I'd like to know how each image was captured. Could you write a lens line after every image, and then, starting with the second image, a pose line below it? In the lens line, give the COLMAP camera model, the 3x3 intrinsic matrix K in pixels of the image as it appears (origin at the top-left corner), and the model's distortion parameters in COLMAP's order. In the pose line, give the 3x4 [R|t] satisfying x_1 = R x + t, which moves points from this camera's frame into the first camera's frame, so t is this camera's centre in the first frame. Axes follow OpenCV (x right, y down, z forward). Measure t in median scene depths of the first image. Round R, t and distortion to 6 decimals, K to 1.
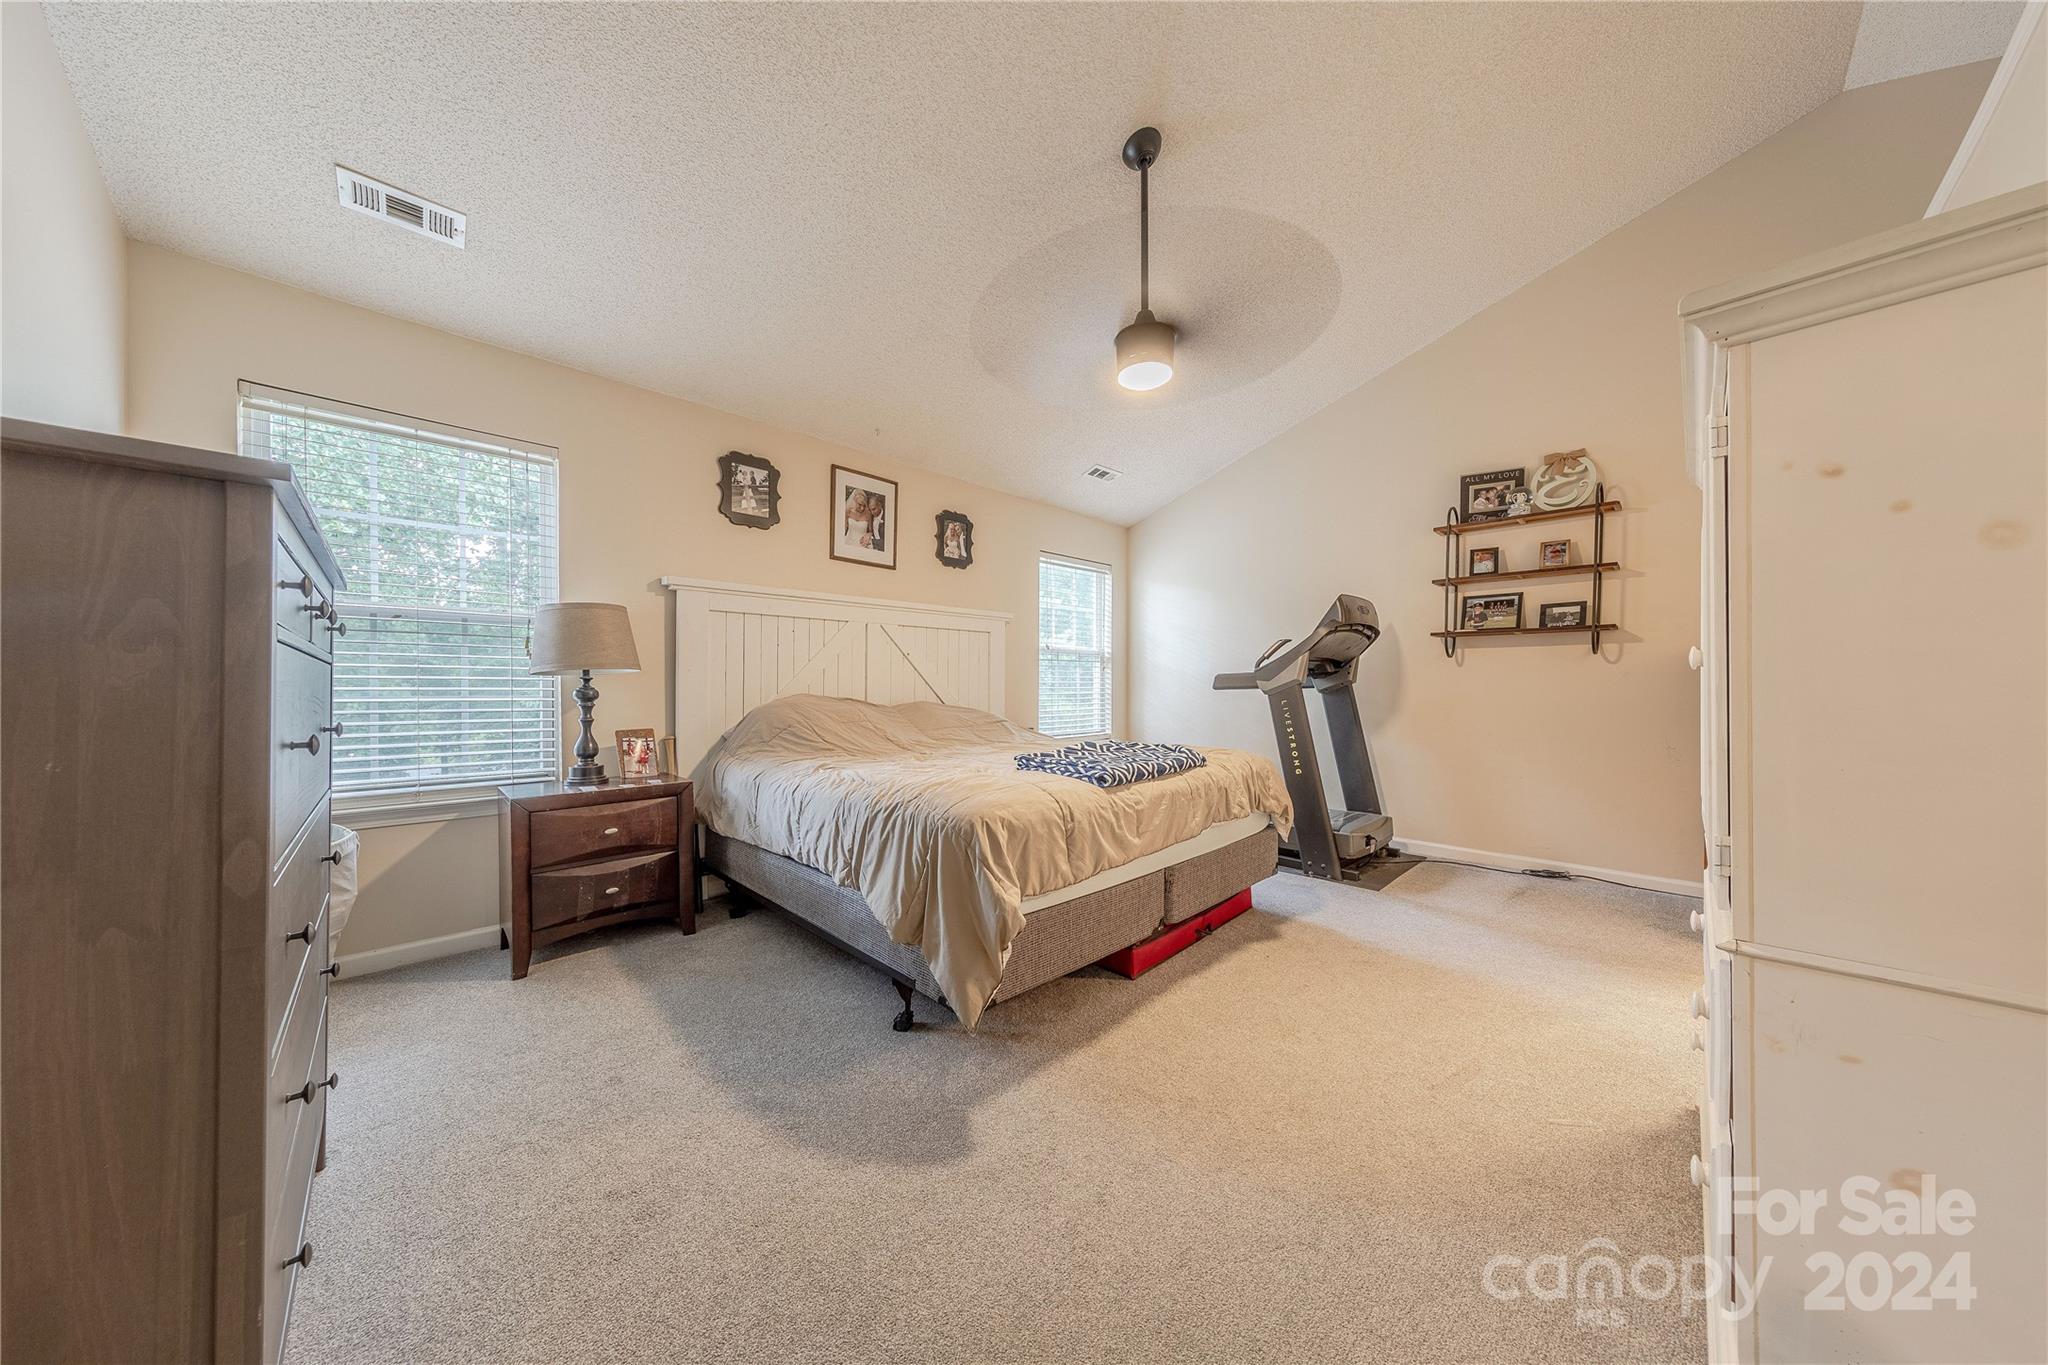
lens RADIAL K [[650.8, 0, 1031.8], [0, 650.8, 687.8], [0, 0, 1]] dist [0.011139, -0.001702]
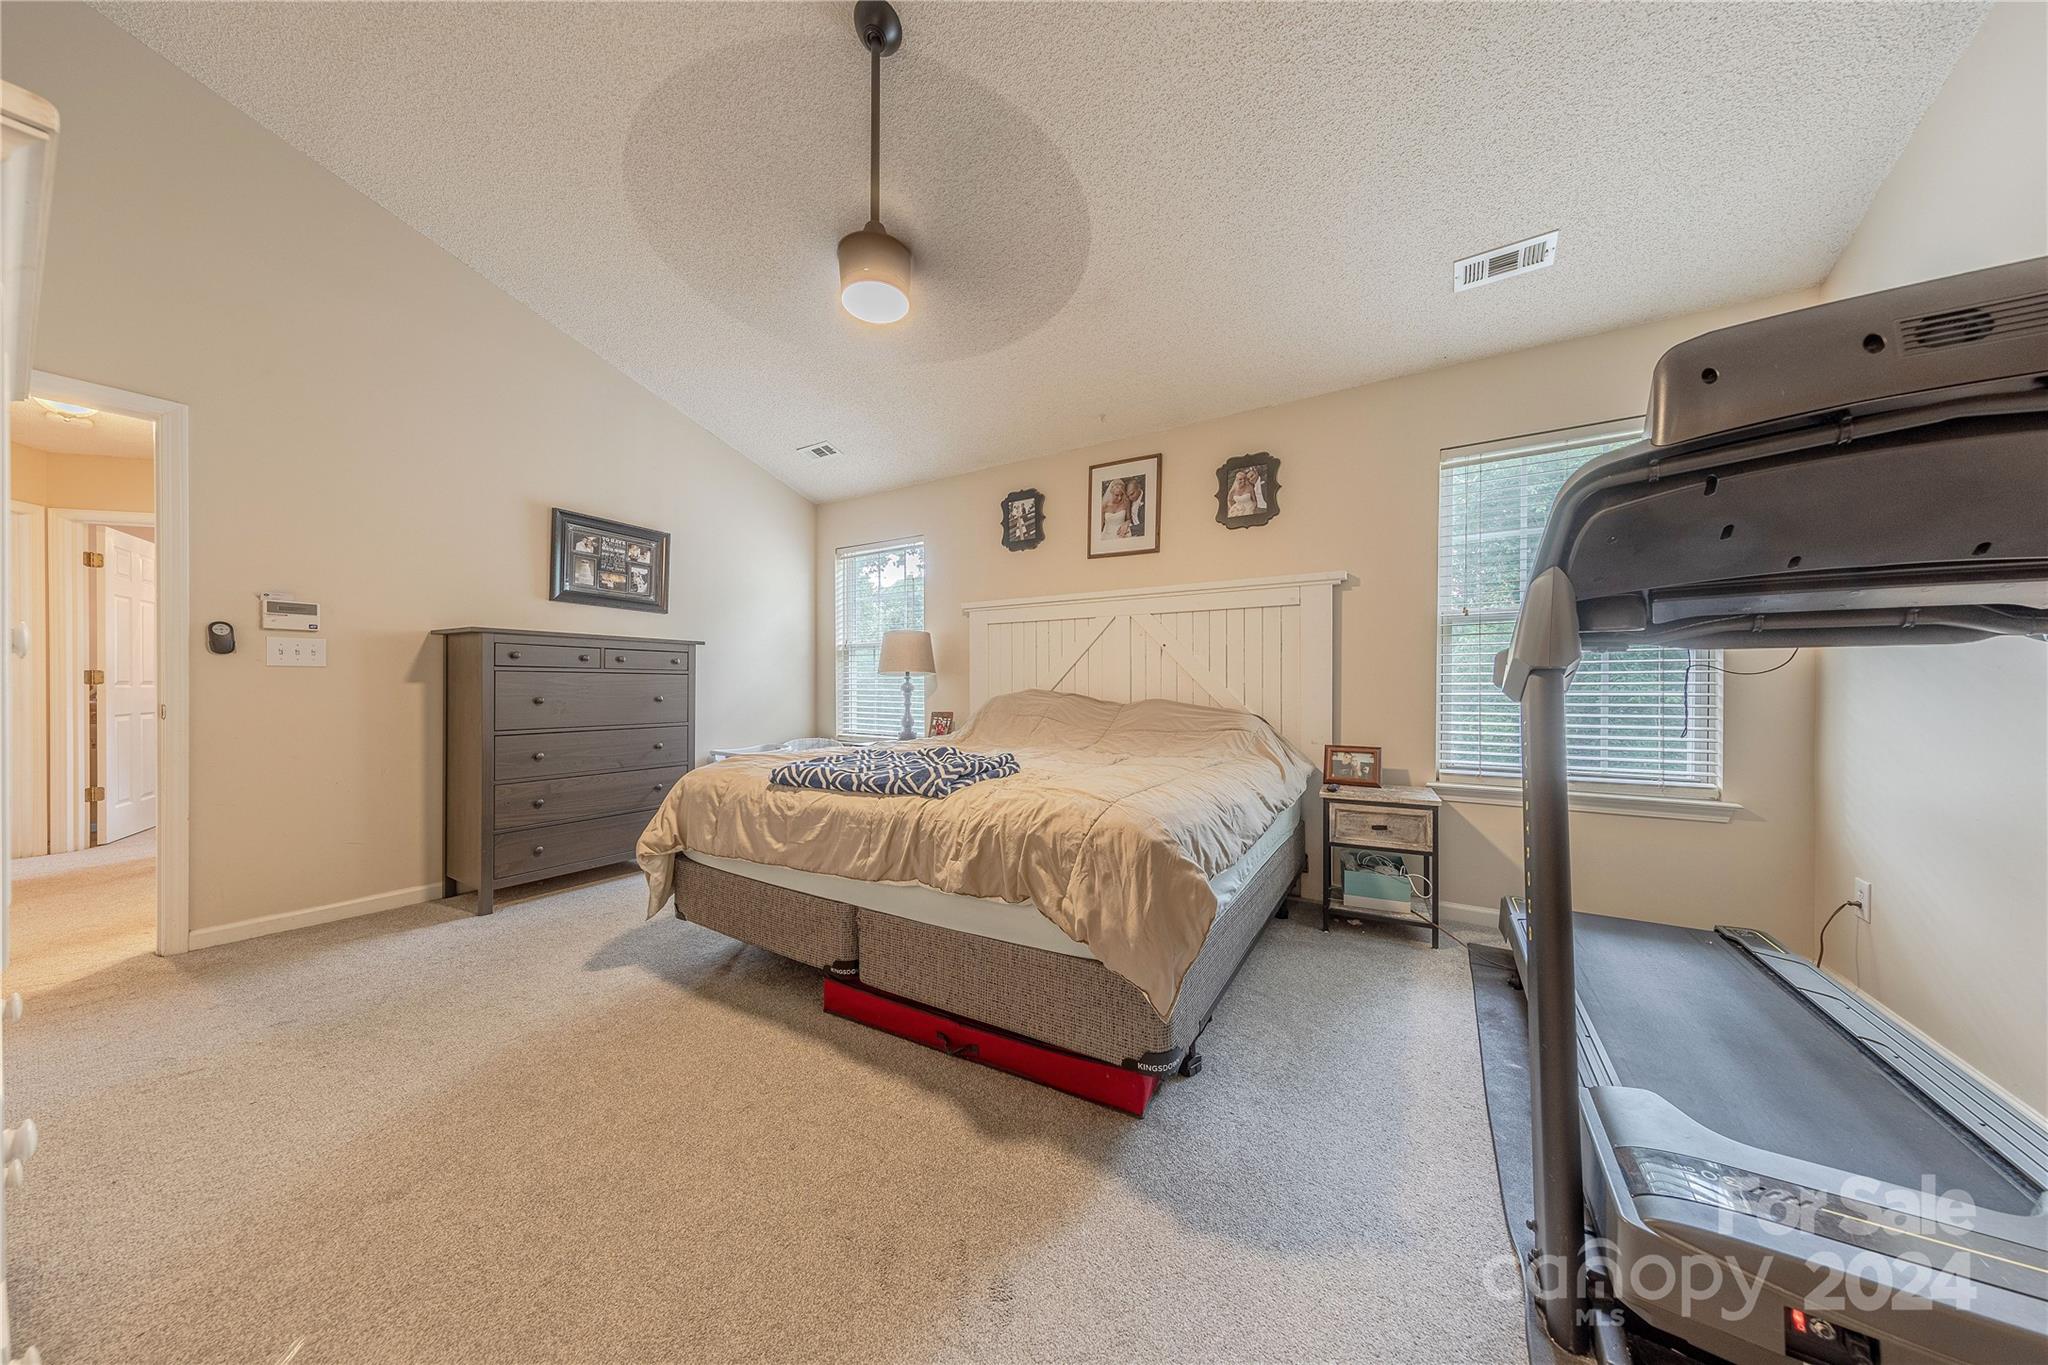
lens RADIAL K [[650.8, 0, 1023.4], [0, 650.8, 687.1], [0, 0, 1]] dist [0.011139, -0.001702]
pose [[0.218358, 0.005899, -0.975851, 0.668276], [0.000599, 0.999981, 0.006179, -0.000370], [0.975869, -0.001934, 0.218350, 0.660584]]
